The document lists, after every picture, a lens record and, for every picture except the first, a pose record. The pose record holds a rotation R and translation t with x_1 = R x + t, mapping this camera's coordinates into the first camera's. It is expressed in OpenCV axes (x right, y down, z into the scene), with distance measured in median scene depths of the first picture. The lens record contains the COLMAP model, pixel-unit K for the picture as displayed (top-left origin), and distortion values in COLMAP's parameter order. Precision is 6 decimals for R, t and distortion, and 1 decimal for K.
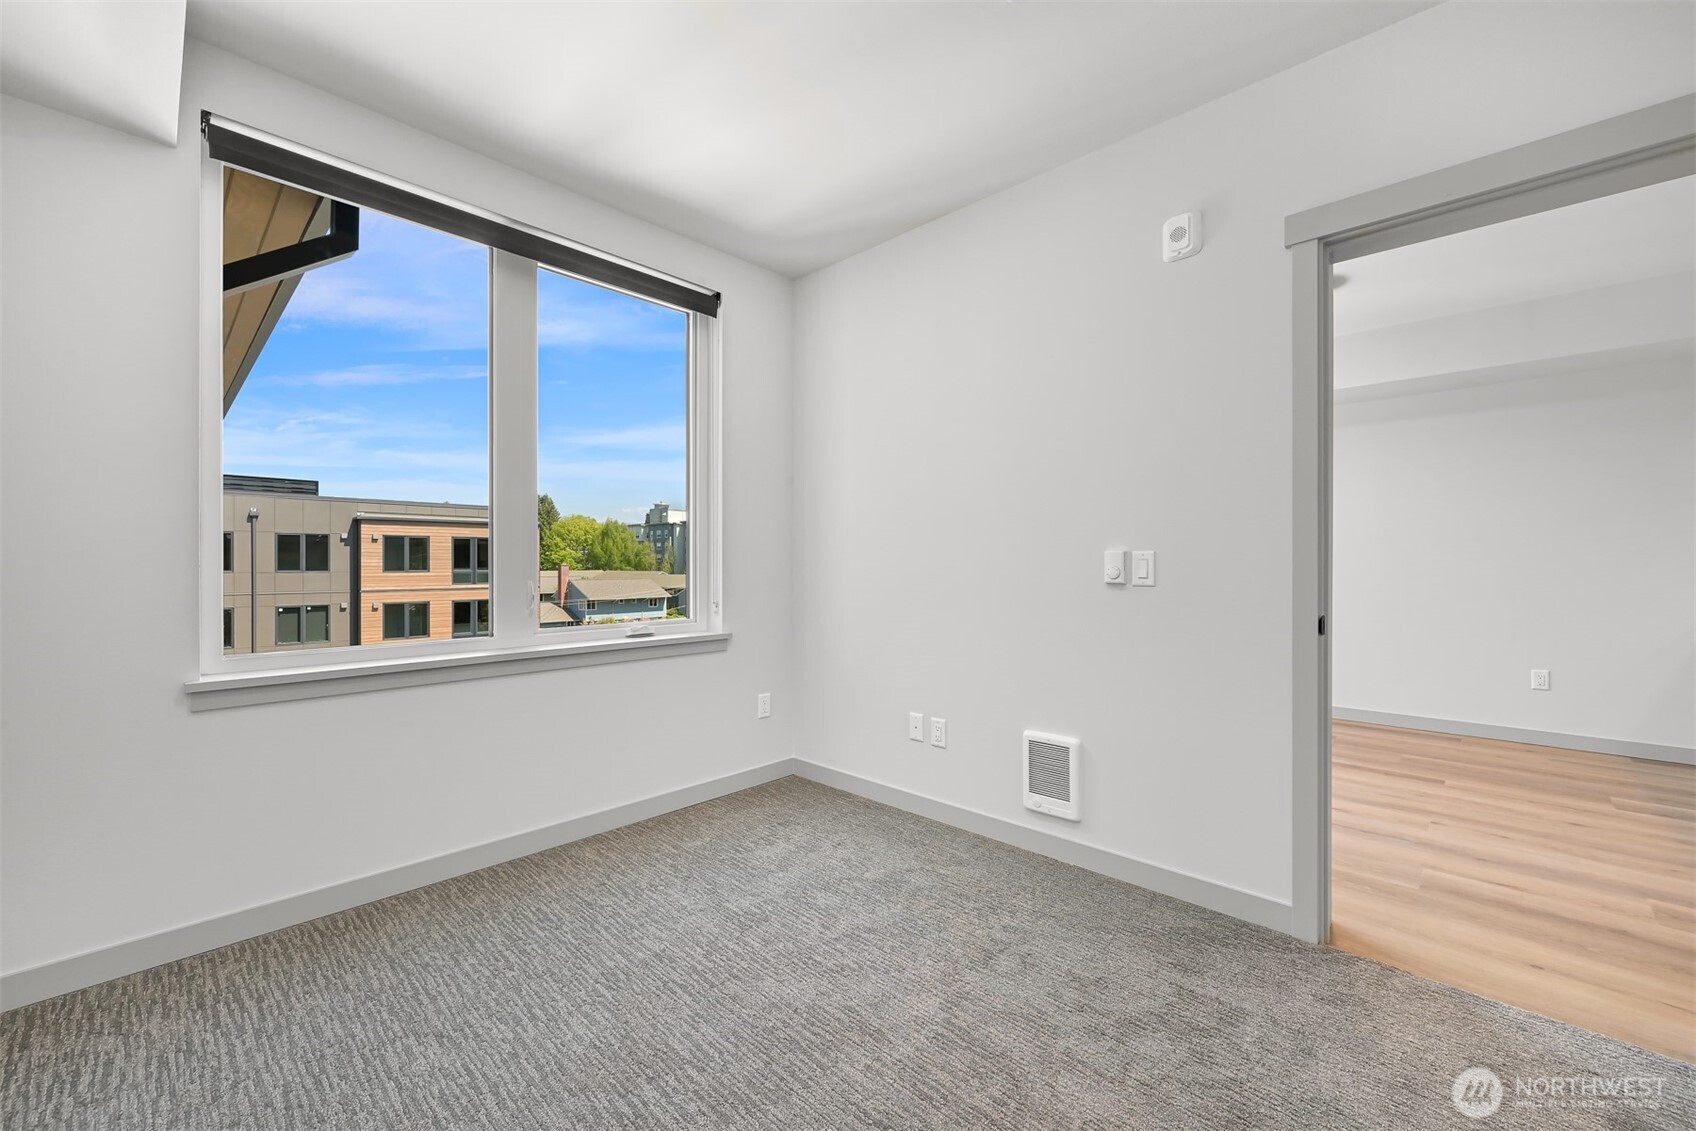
lens RADIAL K [[672.9, 0, 837.0], [0, 672.9, 558.9], [0, 0, 1]] dist [-0.010236, 0.000784]
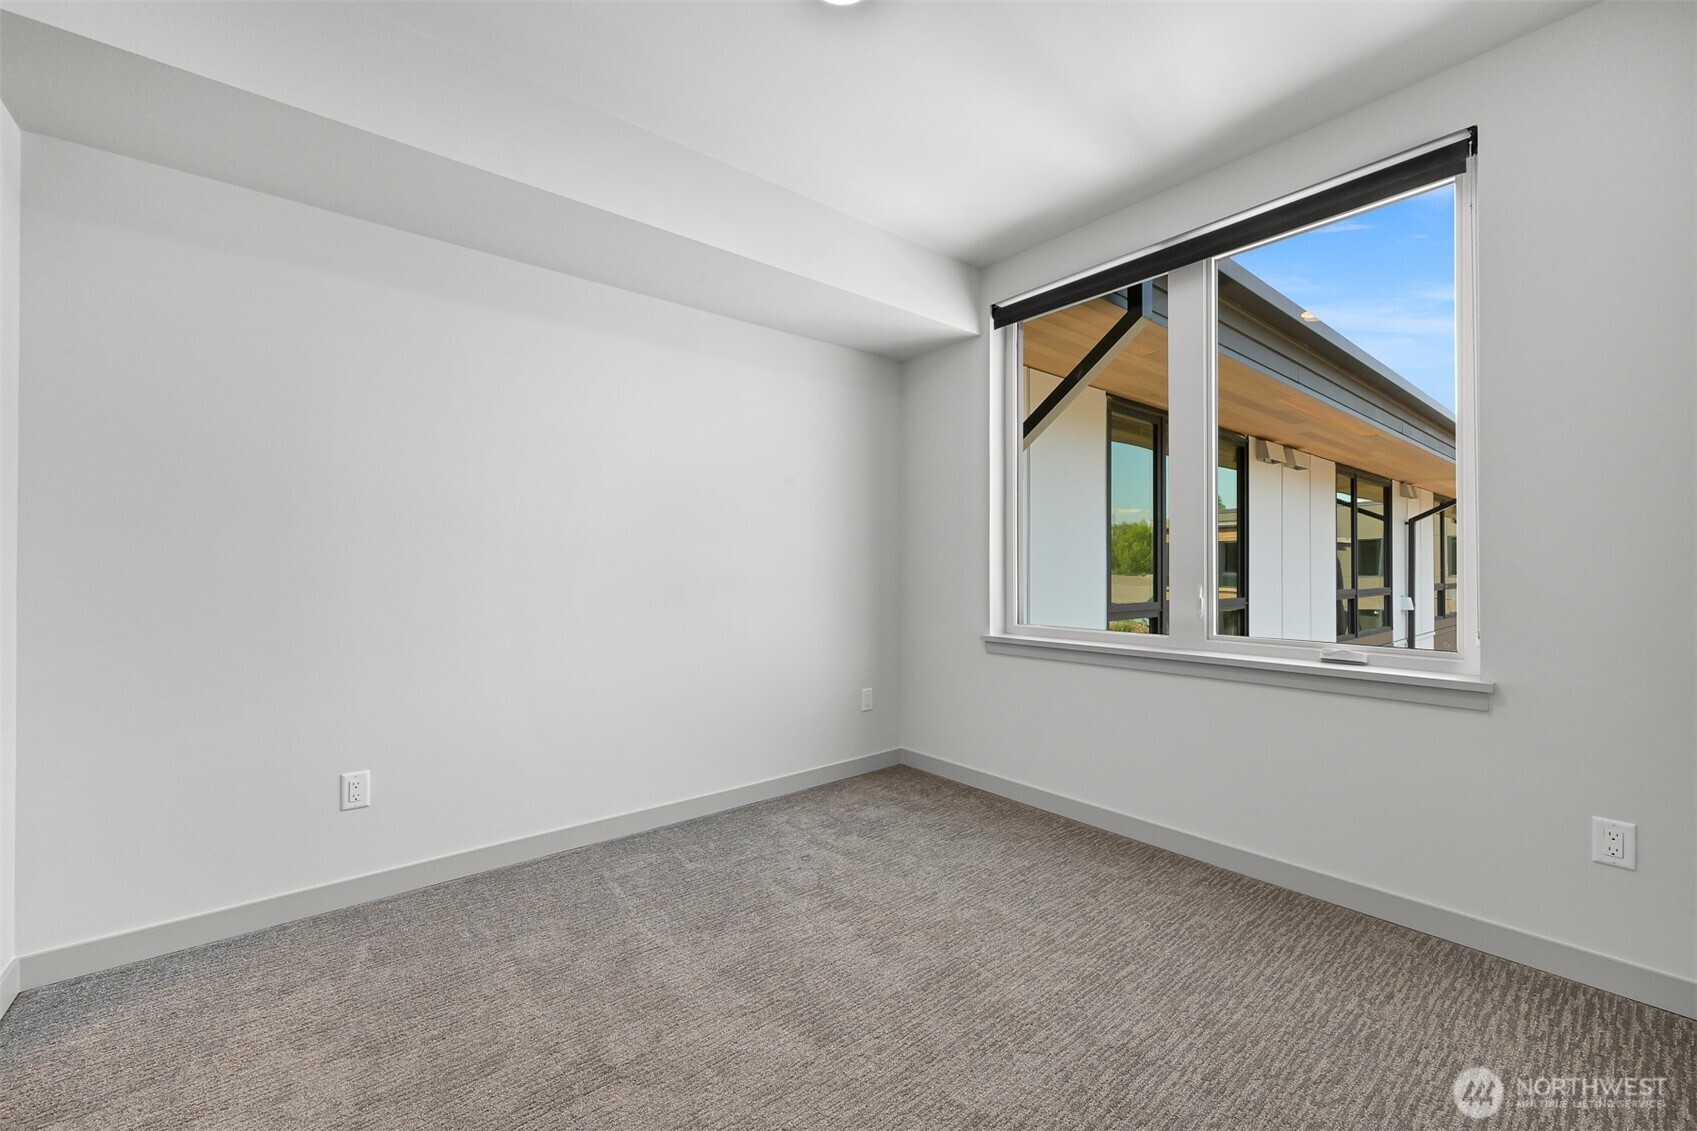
lens RADIAL K [[673.3, 0, 852.3], [0, 673.3, 560.8], [0, 0, 1]] dist [-0.010236, 0.000784]
pose [[-0.118332, -0.010857, -0.992915, 0.132411], [0.005122, 0.999920, -0.011544, 0.001296], [0.992961, -0.006452, -0.118267, 0.136231]]
